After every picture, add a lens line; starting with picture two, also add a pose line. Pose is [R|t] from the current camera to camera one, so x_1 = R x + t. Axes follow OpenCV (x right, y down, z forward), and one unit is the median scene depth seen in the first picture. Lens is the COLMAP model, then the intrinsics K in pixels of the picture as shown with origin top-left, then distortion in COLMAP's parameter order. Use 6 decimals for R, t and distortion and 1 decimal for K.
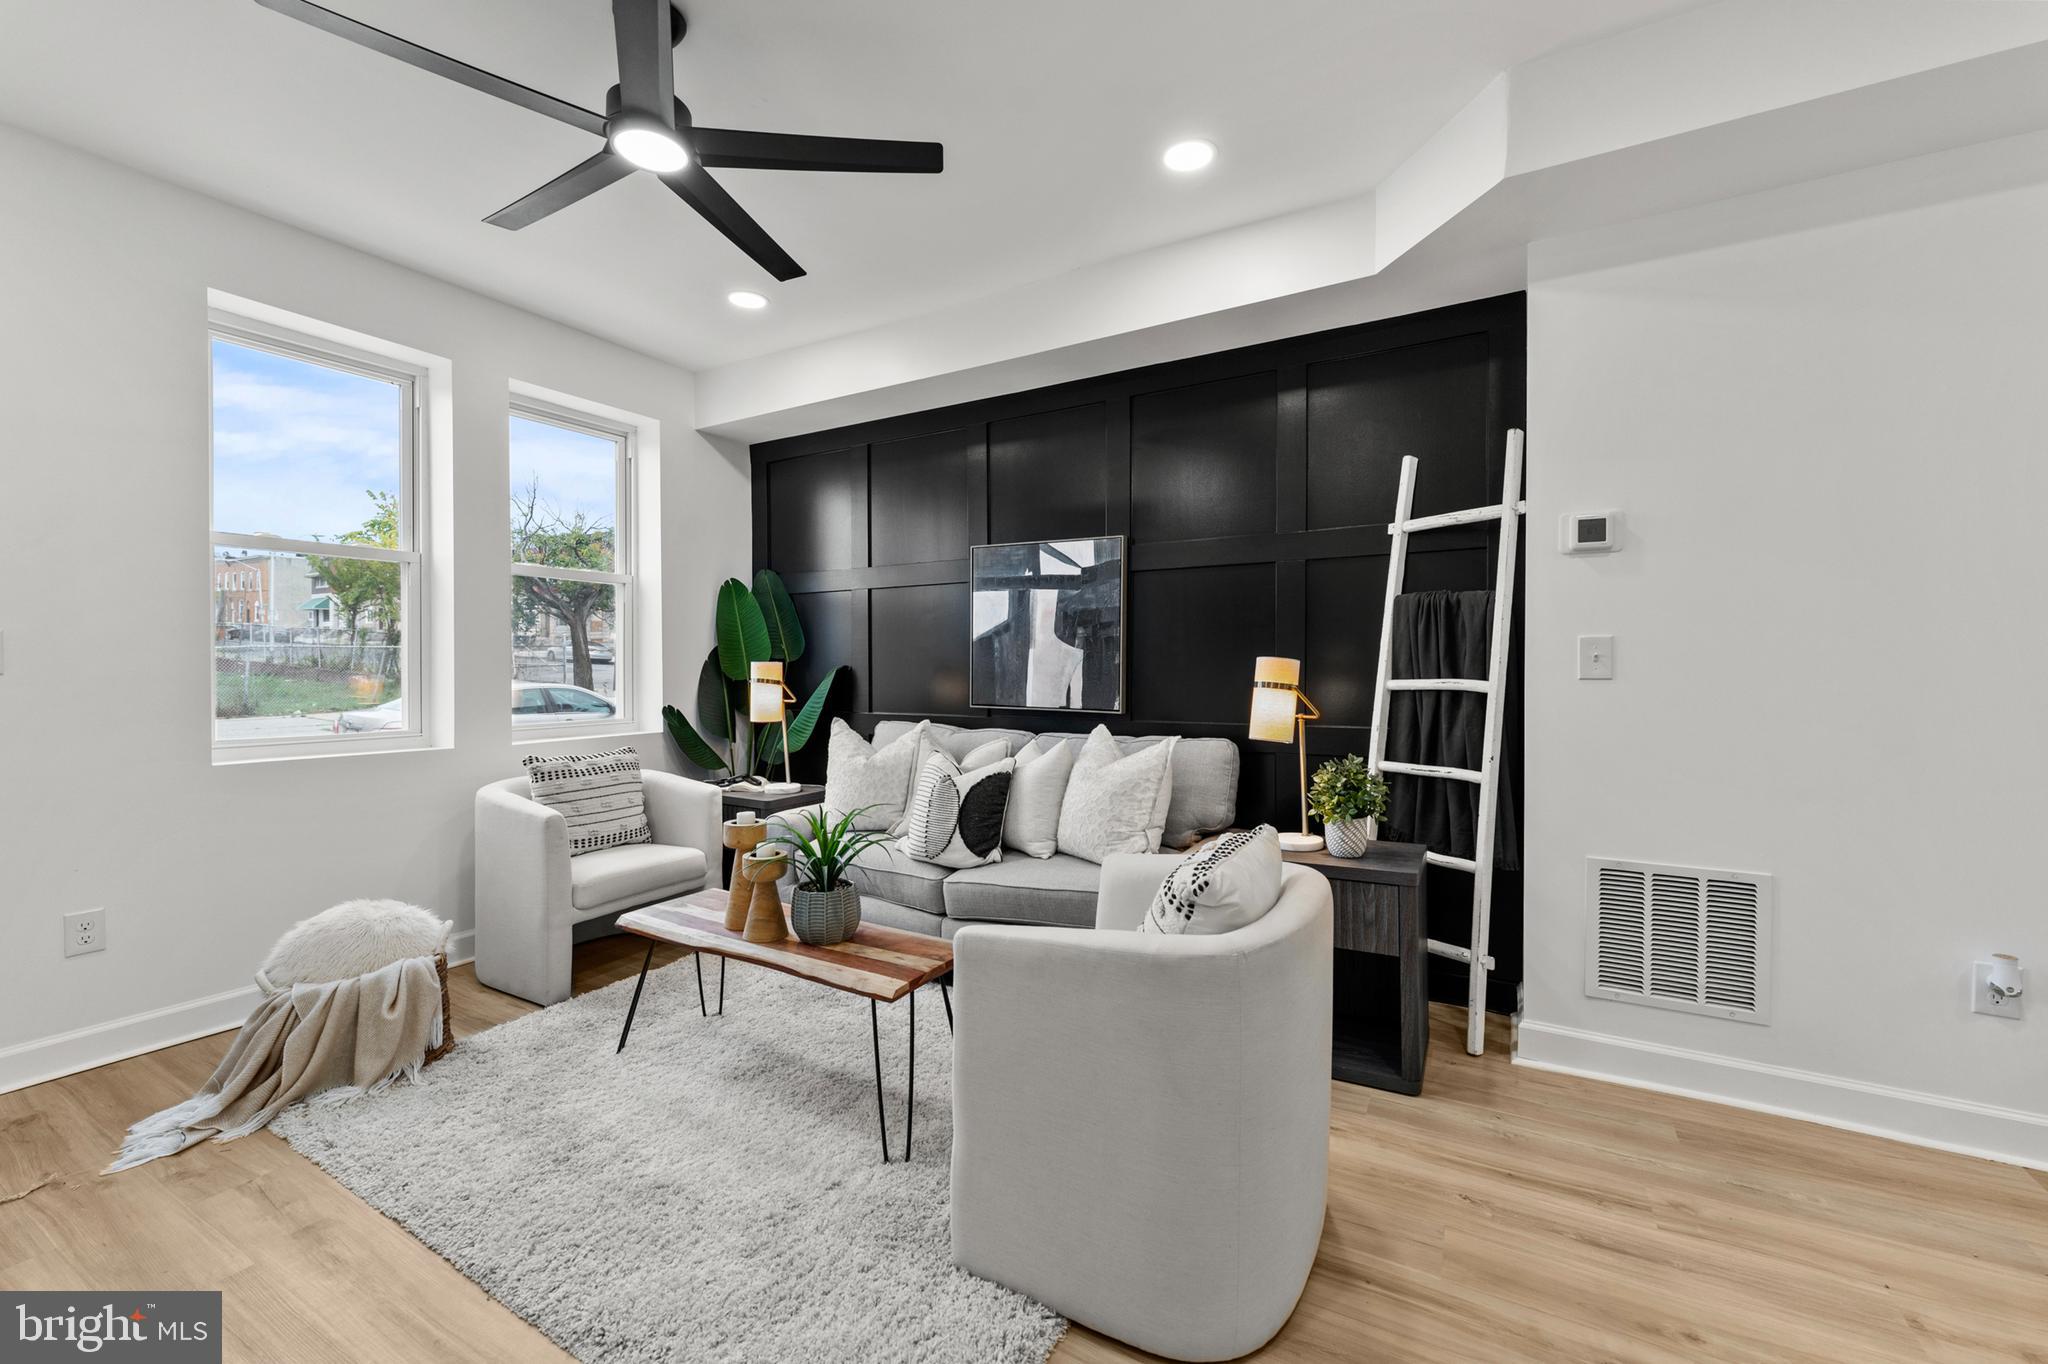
lens RADIAL K [[819.2, 0, 1018.6], [0, 819.2, 670.6], [0, 0, 1]] dist [-0.001276, -0.000564]
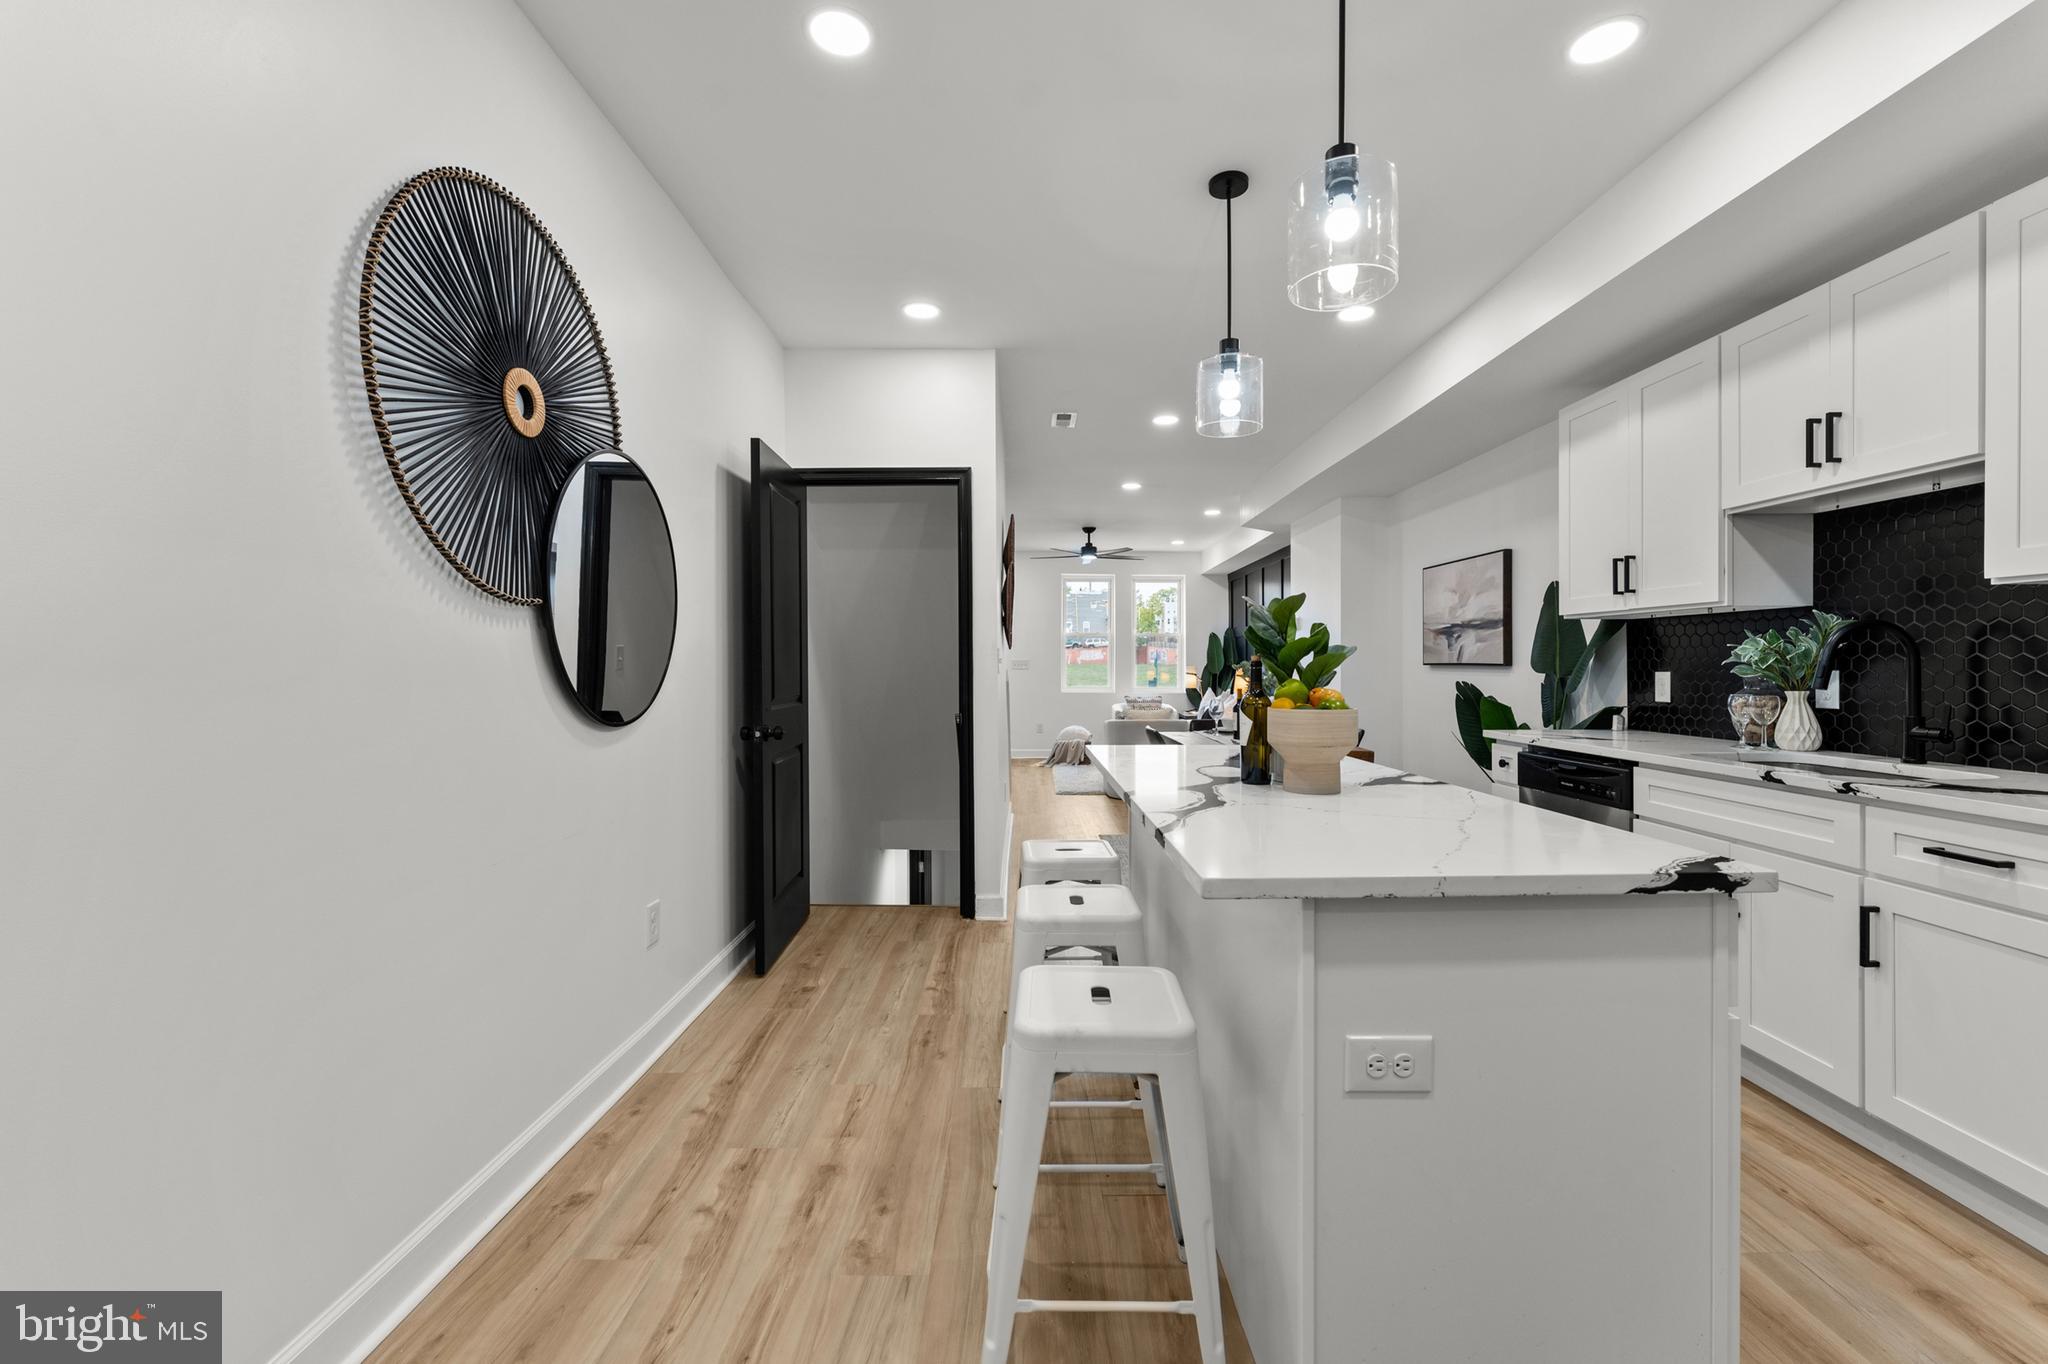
lens RADIAL K [[819.2, 0, 1046.3], [0, 819.2, 663.7], [0, 0, 1]] dist [-0.001276, -0.000564]
pose [[0.516947, -0.000366, -0.856017, 1.872575], [-0.006819, 0.999966, -0.004546, -0.005053], [0.855990, 0.008187, 0.516927, -0.880644]]
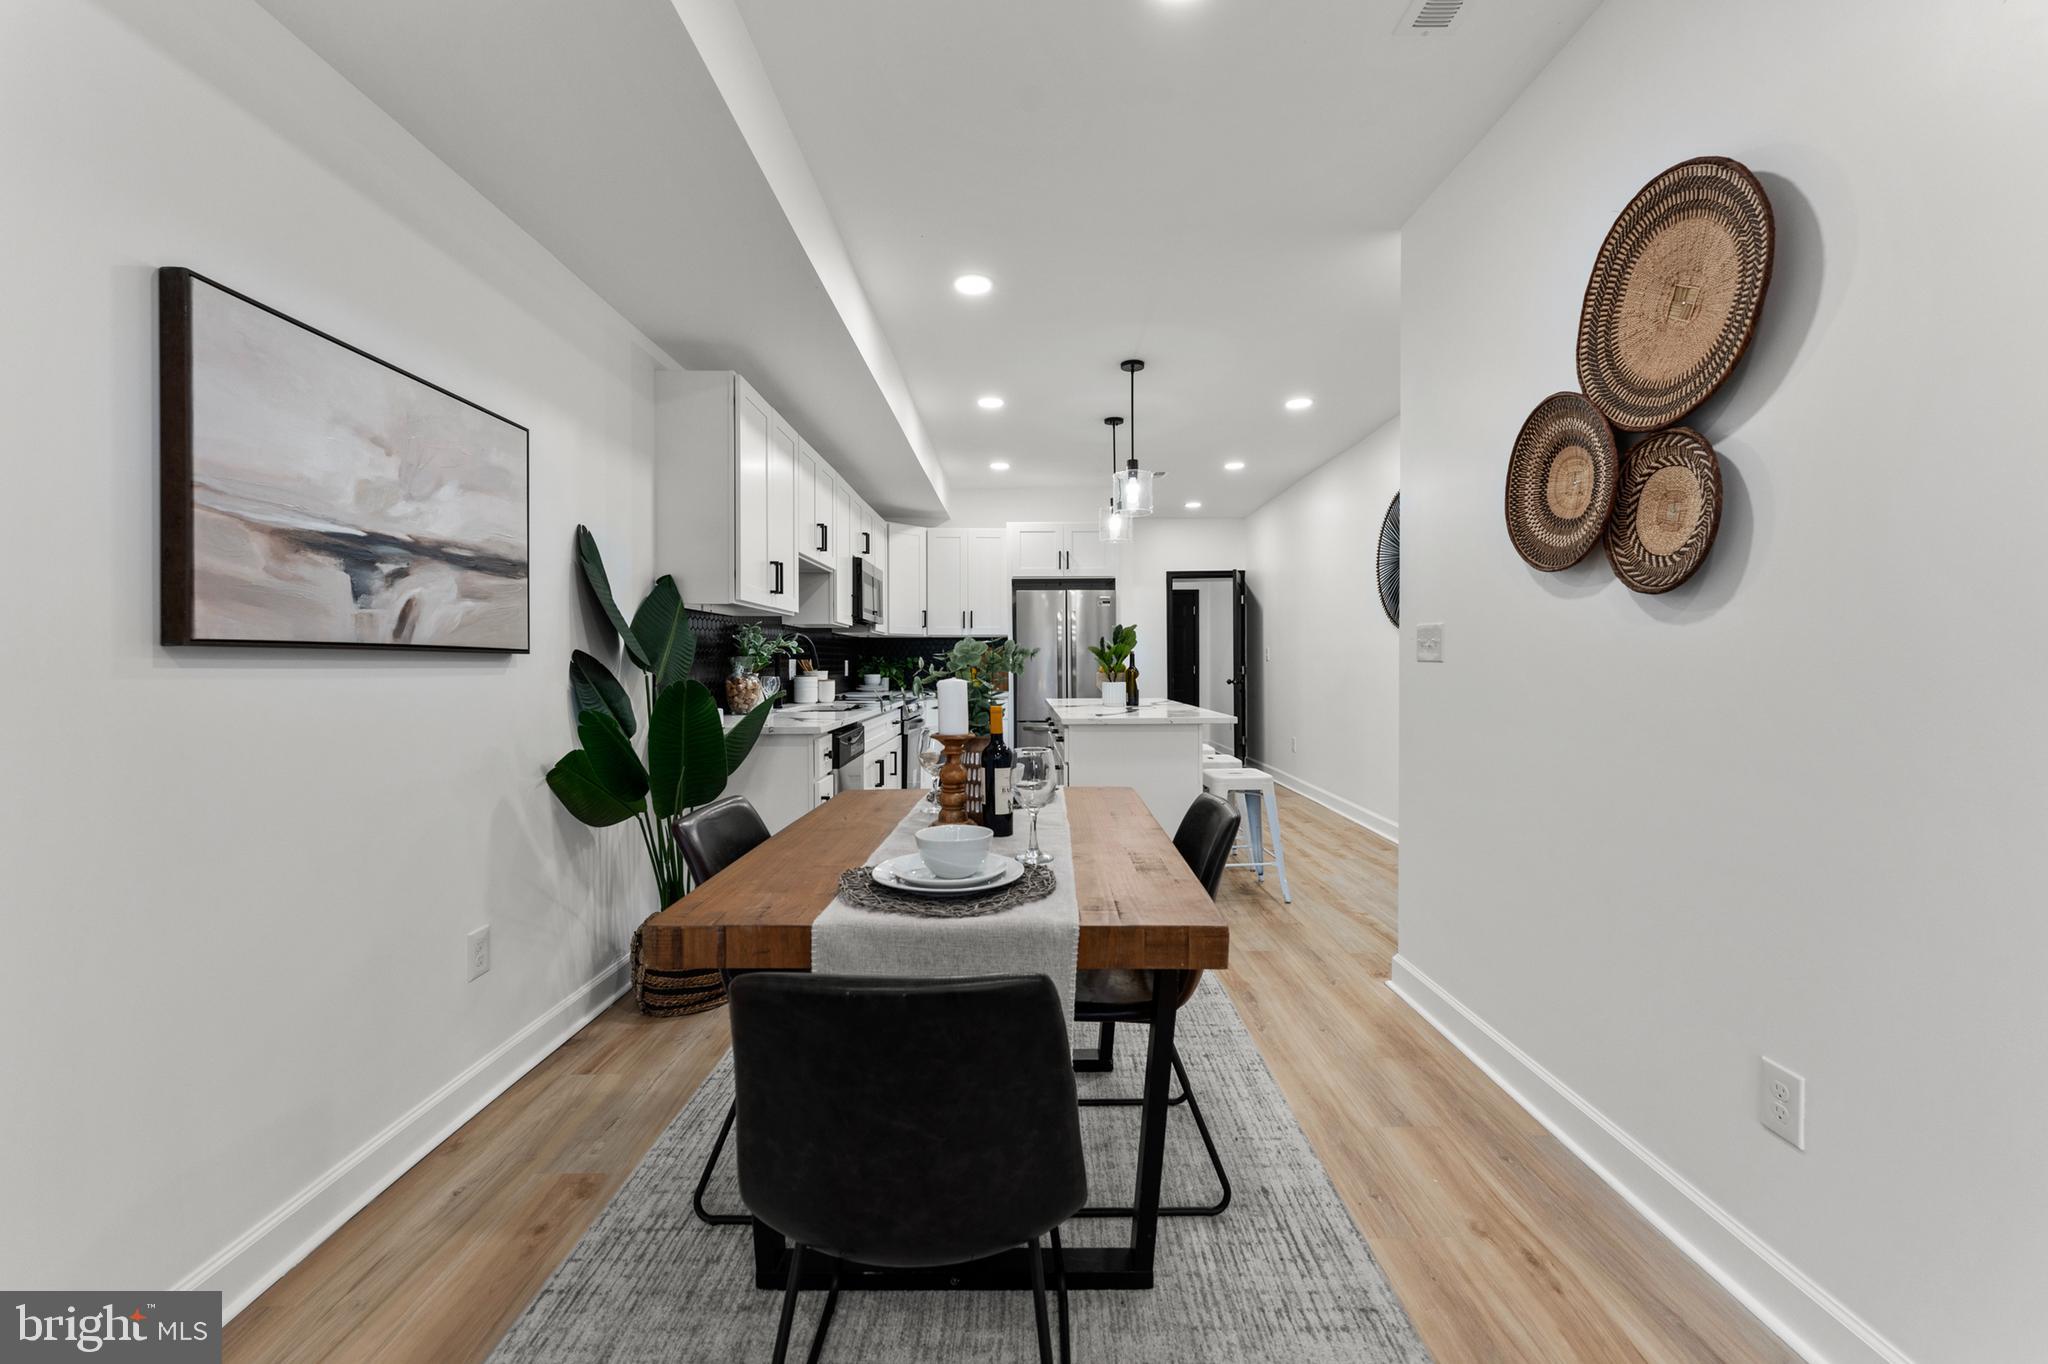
lens RADIAL K [[819.2, 0, 1018.4], [0, 819.2, 672.1], [0, 0, 1]] dist [-0.001276, -0.000564]
pose [[-0.493612, -0.007051, 0.869653, 0.365223], [0.011975, 0.999817, 0.014904, -0.002376], [-0.869600, 0.017771, -0.493438, 0.379317]]
